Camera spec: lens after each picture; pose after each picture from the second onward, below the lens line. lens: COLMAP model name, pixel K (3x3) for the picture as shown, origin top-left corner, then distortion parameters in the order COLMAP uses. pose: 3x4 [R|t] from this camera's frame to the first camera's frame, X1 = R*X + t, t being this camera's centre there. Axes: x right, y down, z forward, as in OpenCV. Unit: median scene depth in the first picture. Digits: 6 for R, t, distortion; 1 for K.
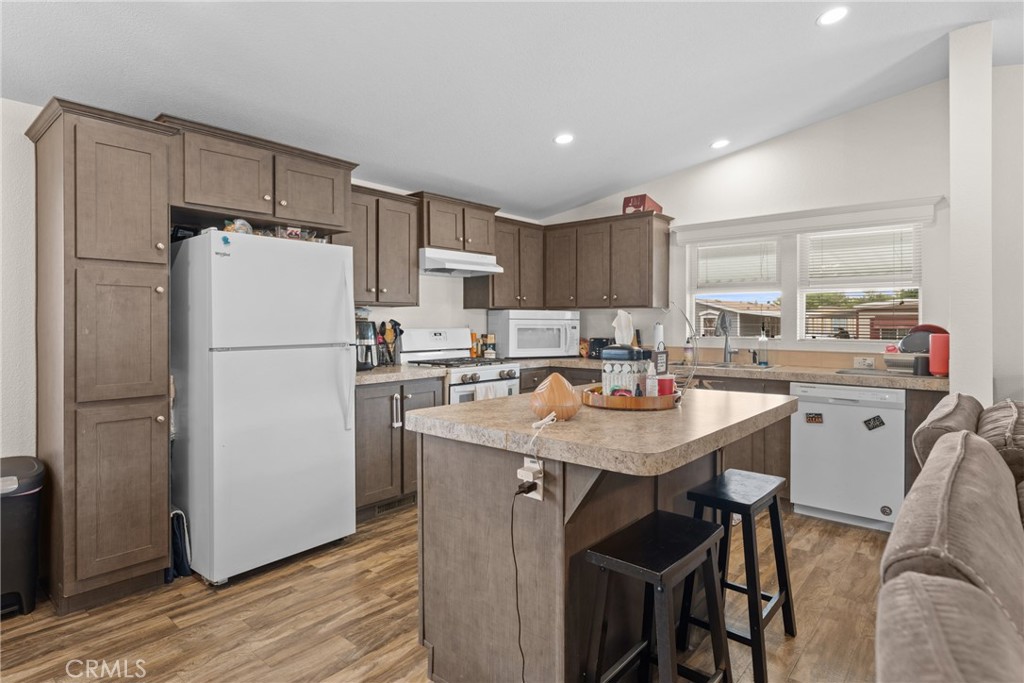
lens RADIAL K [[541.4, 0, 516.7], [0, 541.4, 323.0], [0, 0, 1]] dist [-0.007880, 0.005352]
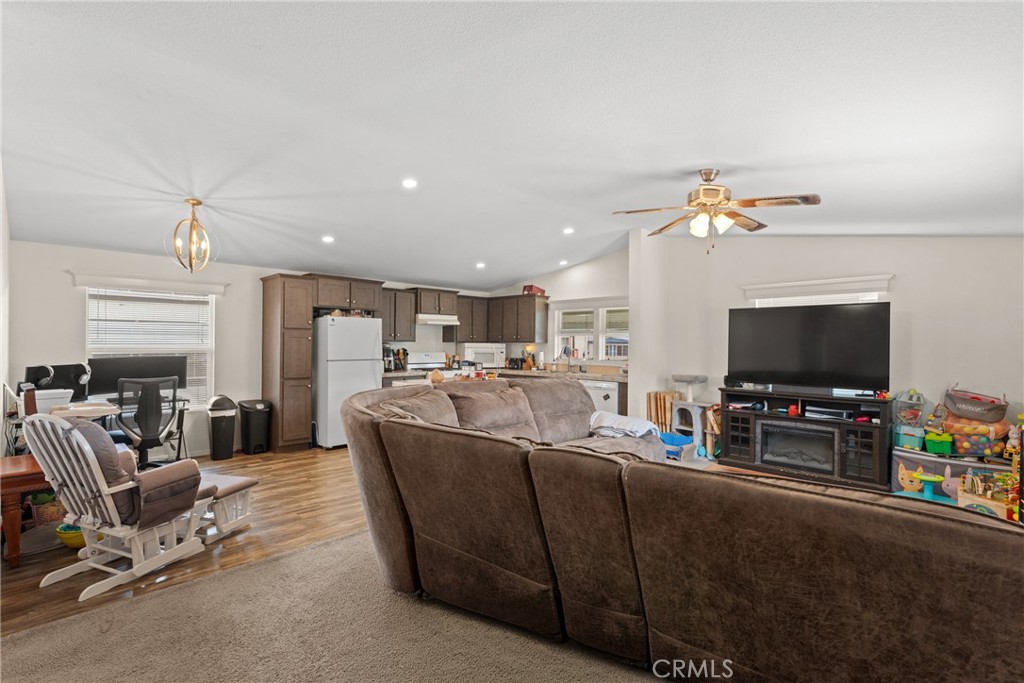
lens RADIAL K [[476.5, 0, 514.1], [0, 476.5, 342.4], [0, 0, 1]] dist [0.000557, -0.000181]
pose [[0.998085, 0.010450, -0.060968, 0.397504], [-0.010644, 0.999939, -0.002846, -0.035597], [0.060934, 0.003489, 0.998136, -1.035323]]
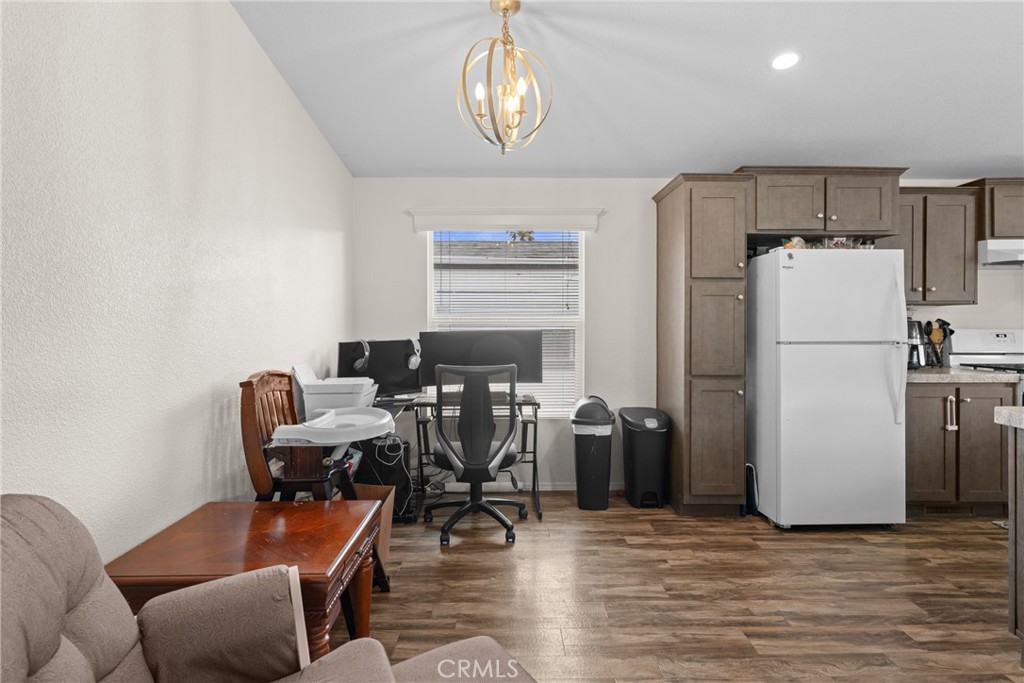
lens RADIAL K [[541.4, 0, 502.6], [0, 541.4, 322.2], [0, 0, 1]] dist [-0.007880, 0.005352]
pose [[0.657815, 0.005458, -0.753160, -0.026091], [-0.003901, 0.999985, 0.003840, -0.001533], [0.753169, 0.000412, 0.657827, -0.265719]]
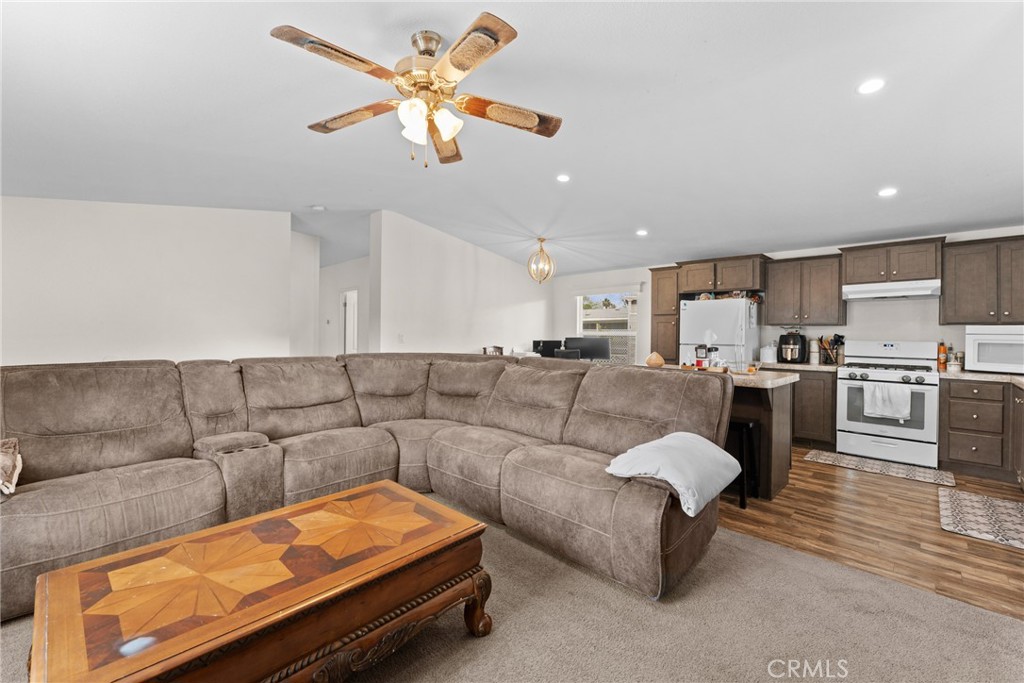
lens RADIAL K [[420.8, 0, 521.7], [0, 420.8, 335.4], [0, 0, 1]] dist [-0.001852, 0.000343]
pose [[-0.045331, 0.009466, -0.998927, 1.302467], [-0.008664, 0.999914, 0.009869, -0.008307], [0.998934, 0.009102, -0.045245, 0.221748]]
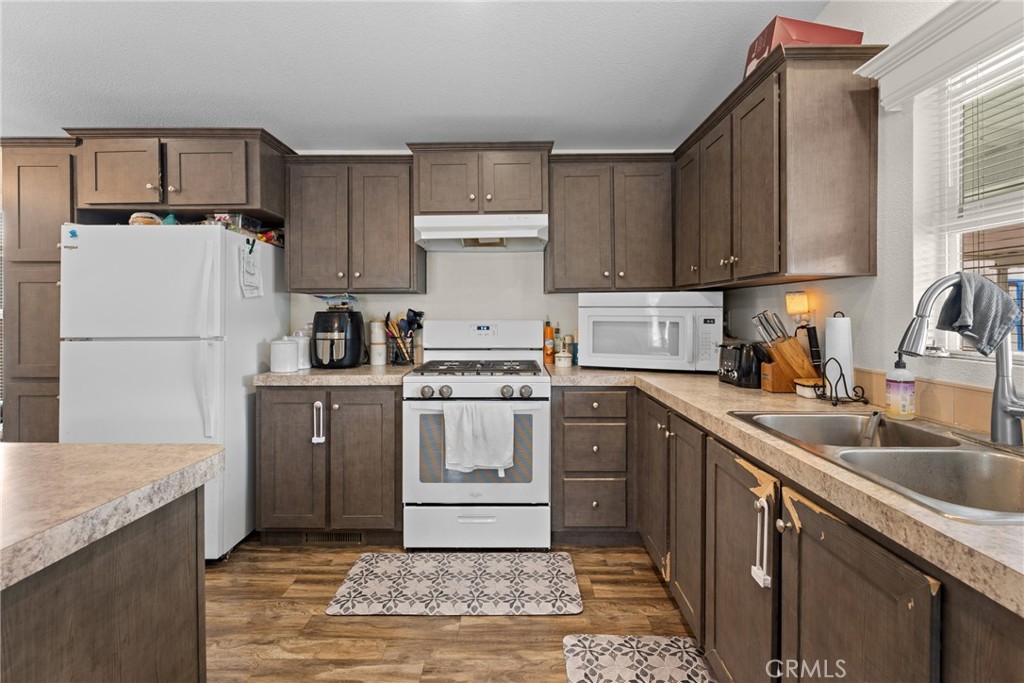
lens RADIAL K [[476.5, 0, 511.9], [0, 476.5, 314.0], [0, 0, 1]] dist [0.000557, -0.000181]
pose [[0.645433, -0.000404, -0.763817, 0.562483], [0.000811, 1.000000, 0.000157, 0.001040], [0.763817, -0.000721, 0.645433, 0.847016]]
